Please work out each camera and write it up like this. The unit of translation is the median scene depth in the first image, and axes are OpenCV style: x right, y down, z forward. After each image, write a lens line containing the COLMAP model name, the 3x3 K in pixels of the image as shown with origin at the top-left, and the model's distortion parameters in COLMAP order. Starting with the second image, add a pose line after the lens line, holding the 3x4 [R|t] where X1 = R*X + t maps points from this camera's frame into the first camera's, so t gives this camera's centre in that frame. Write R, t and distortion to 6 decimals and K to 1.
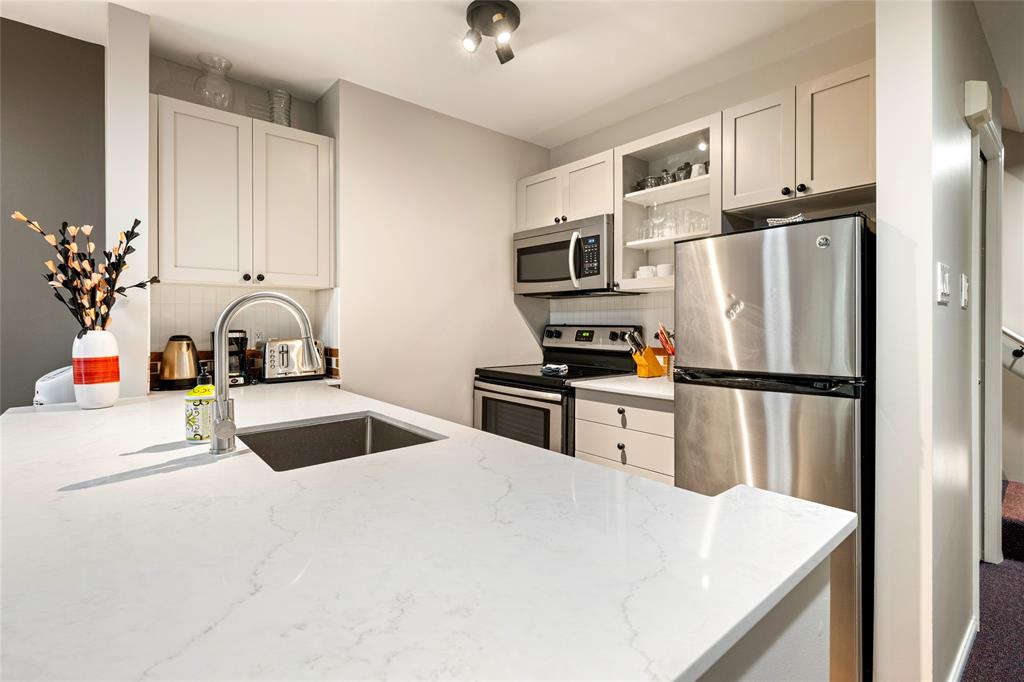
lens RADIAL K [[476.2, 0, 518.5], [0, 476.2, 332.5], [0, 0, 1]] dist [-0.009394, 0.001775]
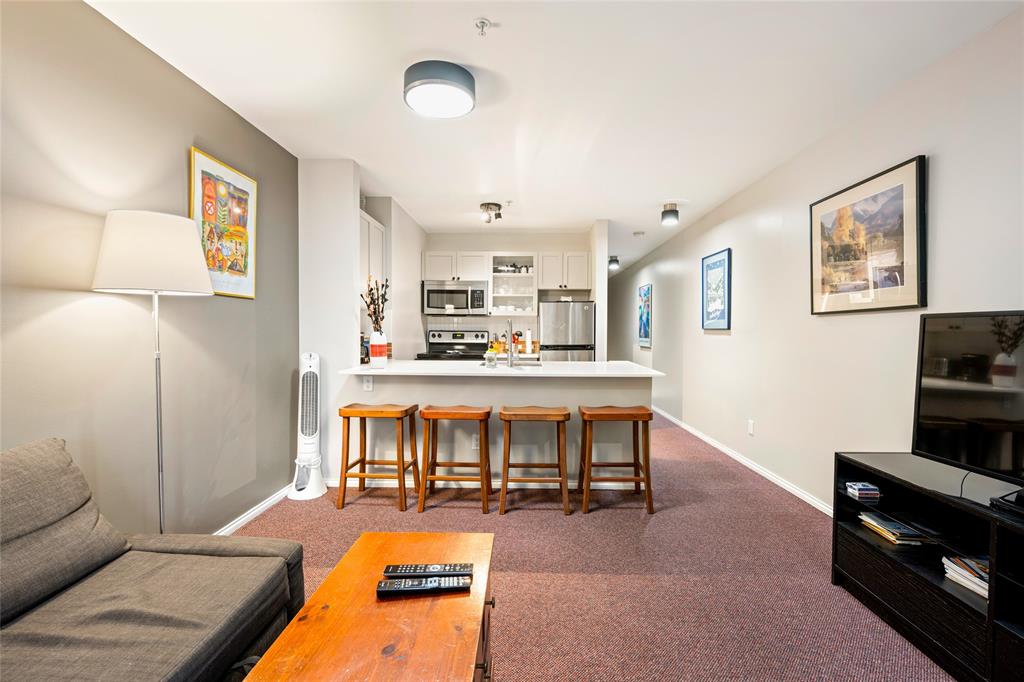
lens RADIAL K [[444.3, 0, 511.1], [0, 444.3, 336.3], [0, 0, 1]] dist [-0.000652, -0.000057]
pose [[0.677360, -0.002775, 0.735647, -1.347260], [0.005793, 0.999982, -0.001562, 0.015221], [-0.735629, 0.005319, 0.677364, -0.522747]]
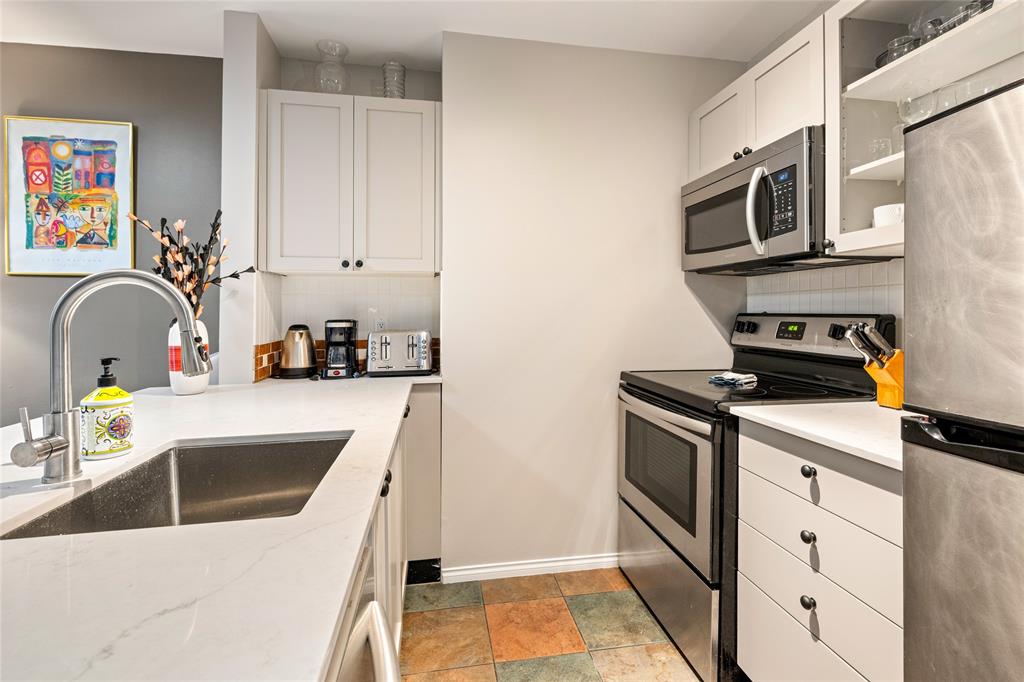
lens RADIAL K [[476.2, 0, 517.4], [0, 476.2, 317.5], [0, 0, 1]] dist [-0.009394, 0.001775]
pose [[0.861404, 0.001830, -0.507917, 0.183394], [-0.006423, 0.999953, -0.007290, -0.004492], [0.507880, 0.009542, 0.861375, 0.326506]]
